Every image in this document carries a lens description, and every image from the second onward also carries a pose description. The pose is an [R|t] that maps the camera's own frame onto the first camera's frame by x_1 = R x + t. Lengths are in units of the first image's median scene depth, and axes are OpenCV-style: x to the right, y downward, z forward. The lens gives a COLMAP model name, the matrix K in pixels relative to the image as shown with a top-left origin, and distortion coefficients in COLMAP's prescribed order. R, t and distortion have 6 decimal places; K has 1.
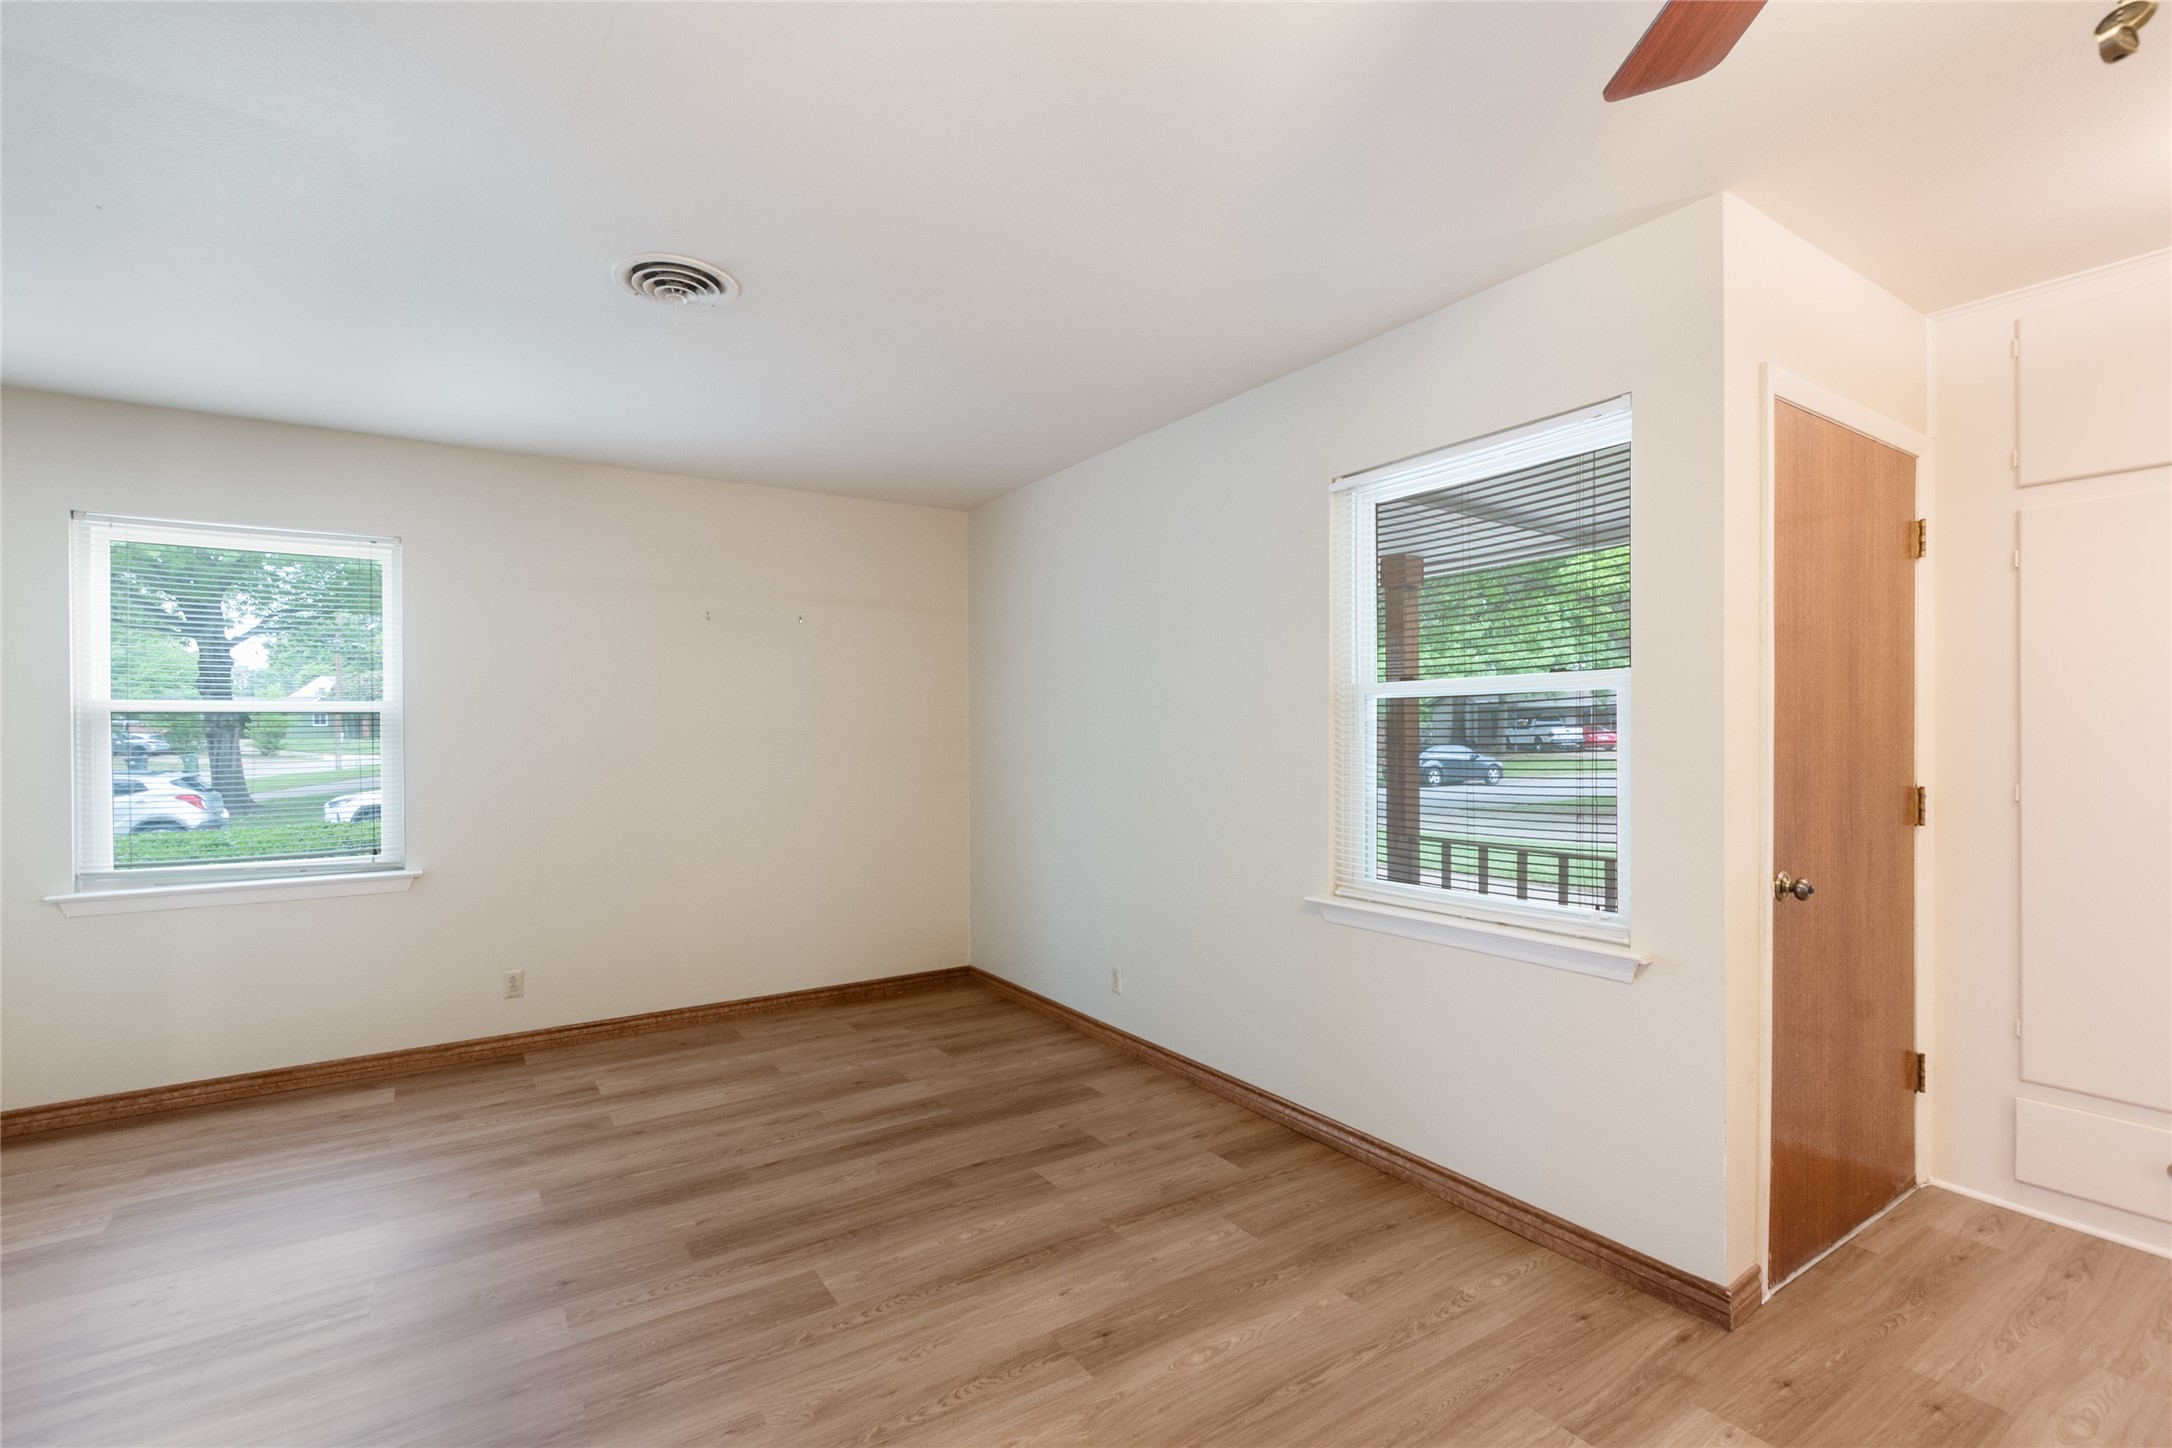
lens RADIAL K [[982.5, 0, 1086.0], [0, 982.5, 724.0], [0, 0, 1]] dist [-0.014547, -0.000016]
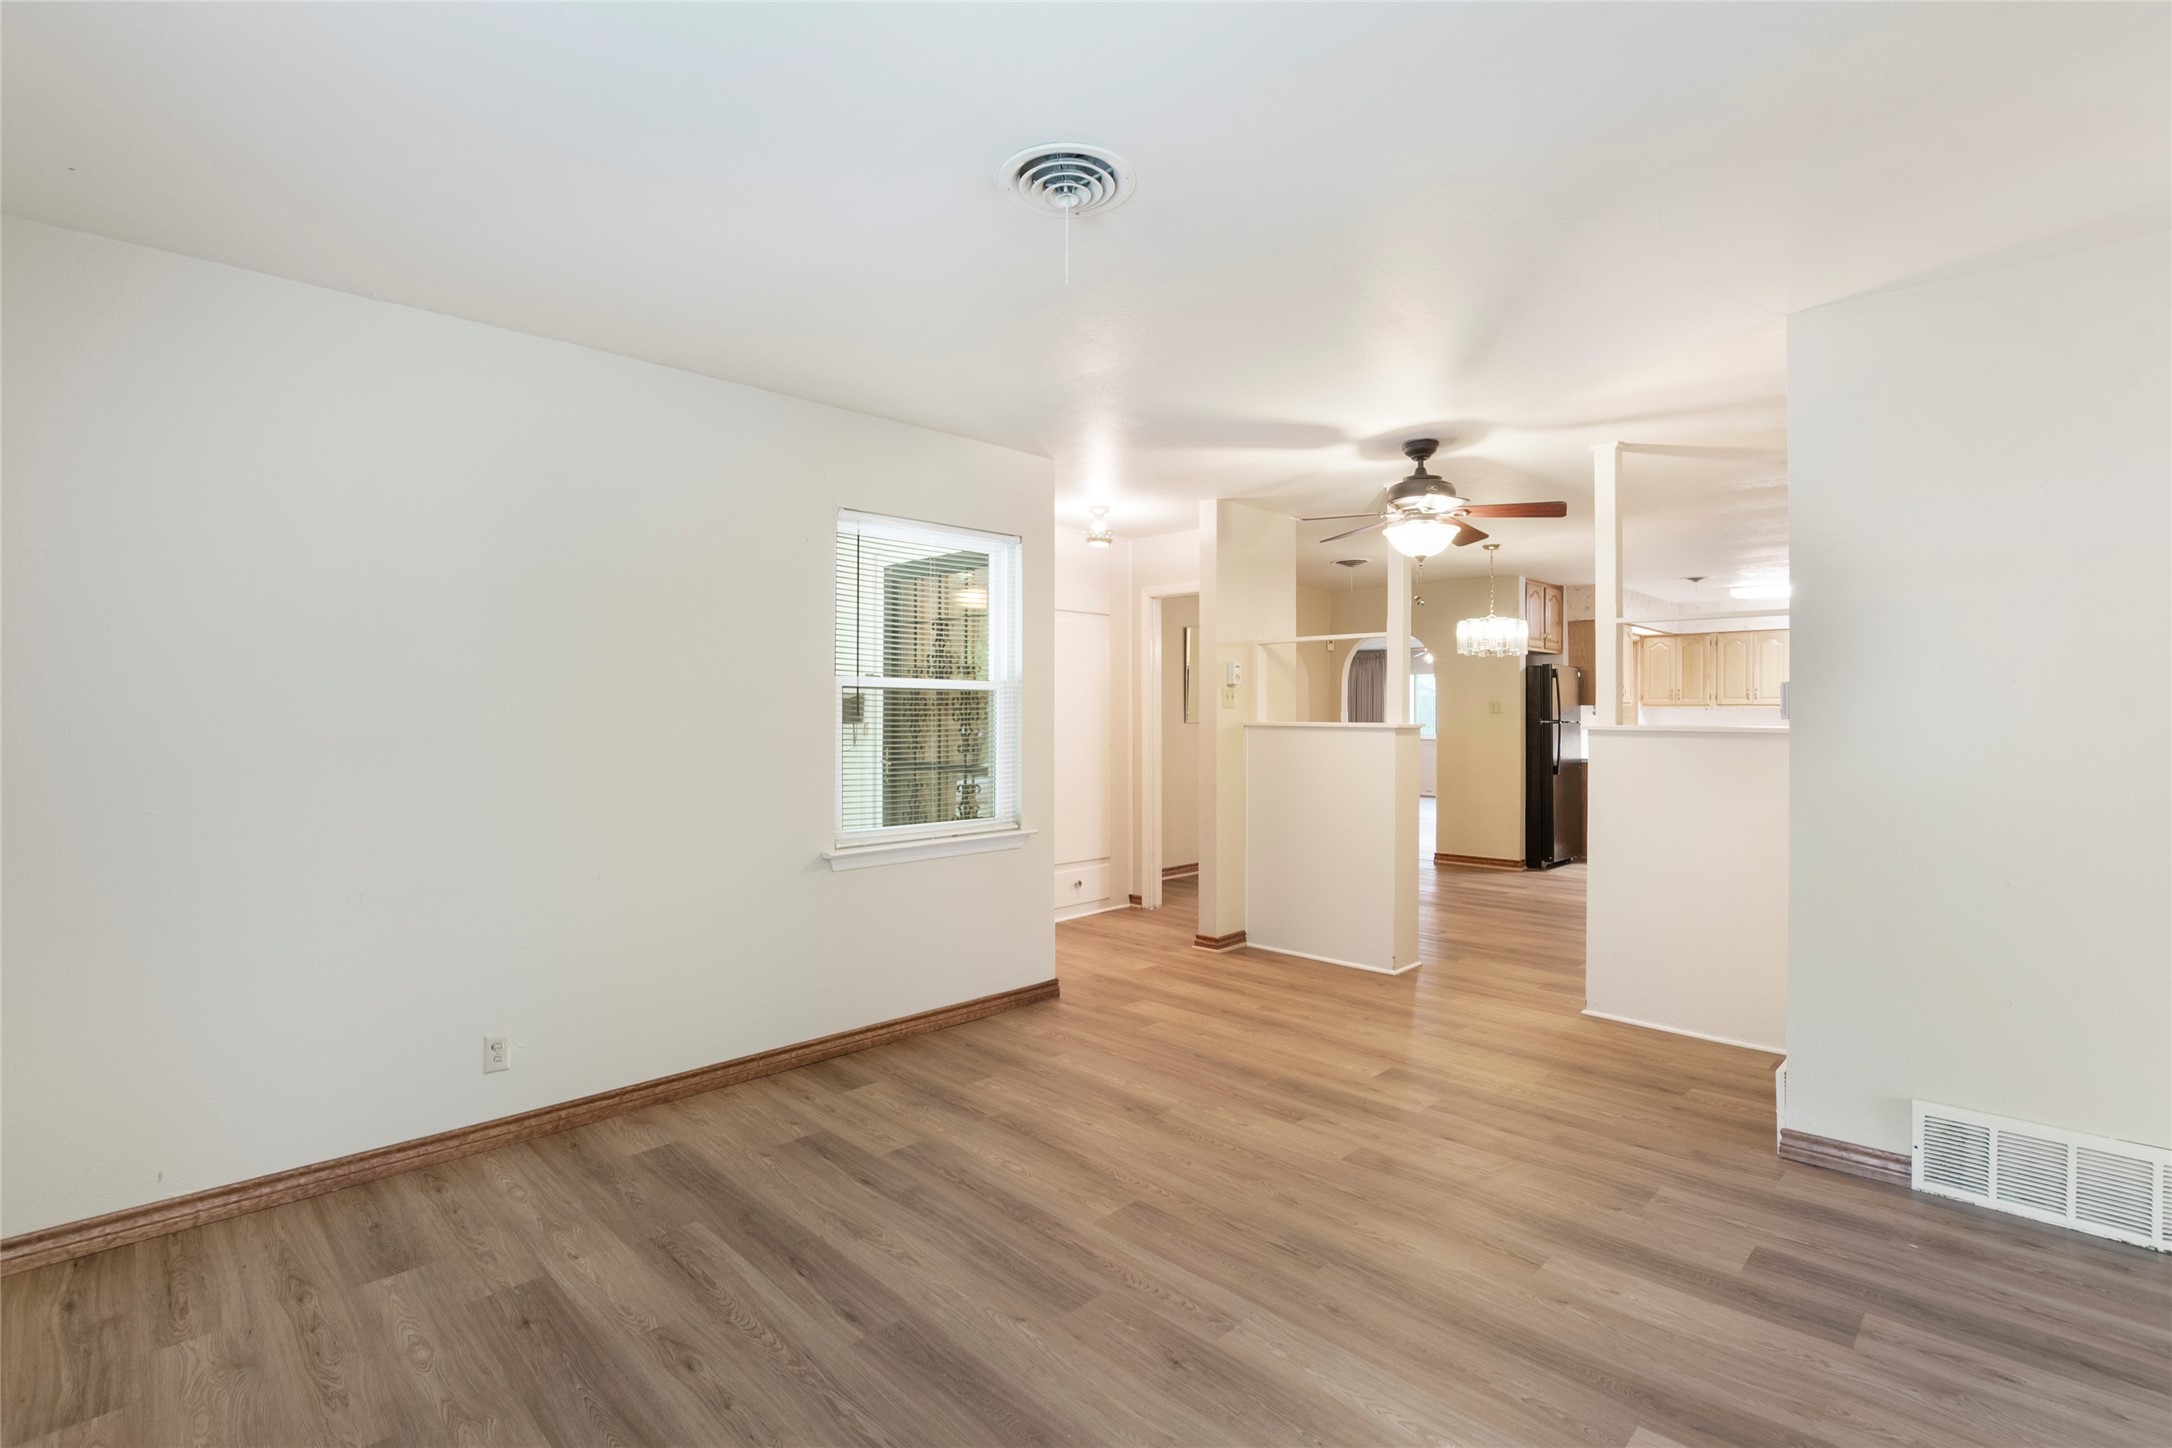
lens RADIAL K [[1000.6, 0, 1089.1], [0, 1000.6, 731.8], [0, 0, 1]] dist [-0.029254, 0.000067]
pose [[-0.192574, -0.016518, 0.981143, -1.102276], [-0.006839, 0.999857, 0.015490, 0.006311], [-0.981259, -0.003727, -0.192659, 1.006810]]
